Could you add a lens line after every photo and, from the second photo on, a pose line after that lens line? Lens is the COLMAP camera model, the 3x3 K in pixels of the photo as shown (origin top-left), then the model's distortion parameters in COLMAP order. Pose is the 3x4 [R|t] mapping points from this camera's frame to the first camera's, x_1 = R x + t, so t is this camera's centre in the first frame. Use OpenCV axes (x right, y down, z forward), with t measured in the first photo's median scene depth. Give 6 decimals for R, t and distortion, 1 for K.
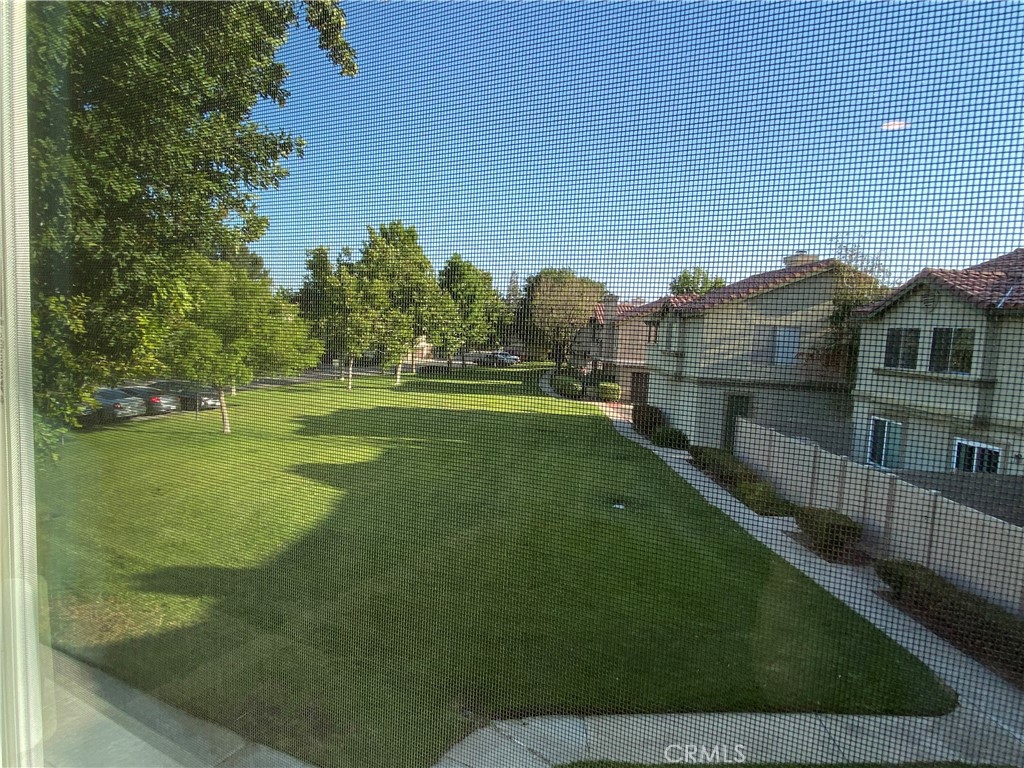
lens RADIAL K [[604.0, 0, 512.5], [0, 604.0, 385.9], [0, 0, 1]] dist [-0.027208, -0.001609]
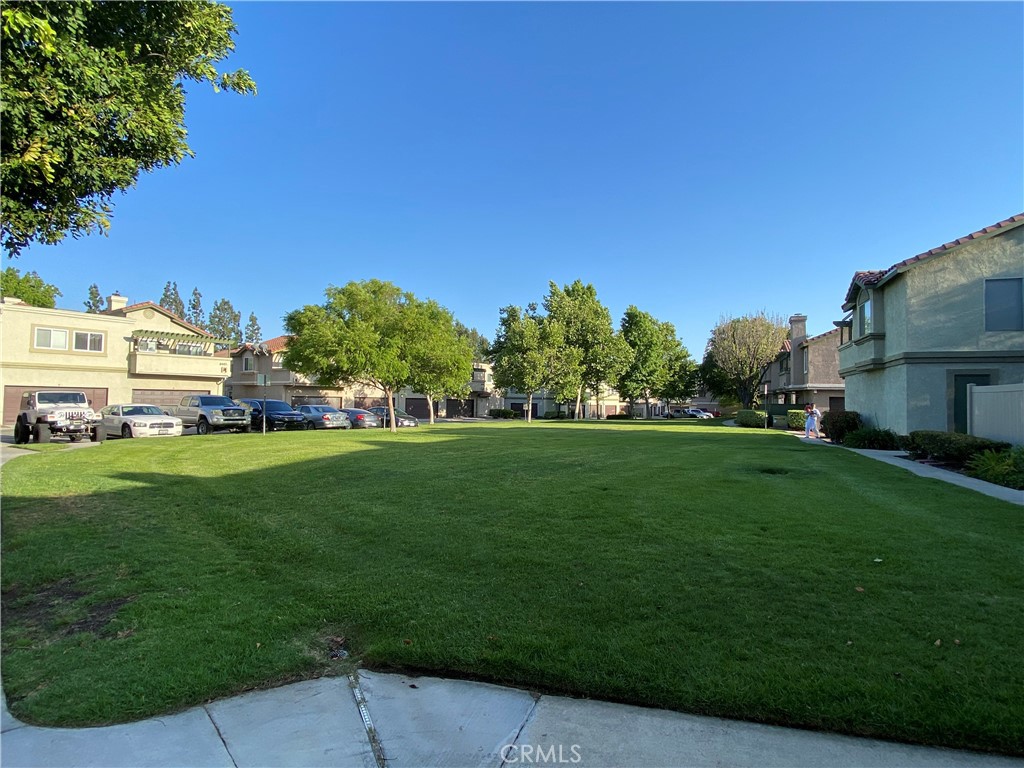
lens RADIAL K [[500.9, 0, 511.2], [0, 500.9, 383.1], [0, 0, 1]] dist [-0.003160, -0.000400]
pose [[0.920833, -0.049324, -0.386826, 0.052733], [-0.017873, 0.985588, -0.168217, 0.084542], [0.389548, 0.161813, 0.906680, 0.136692]]
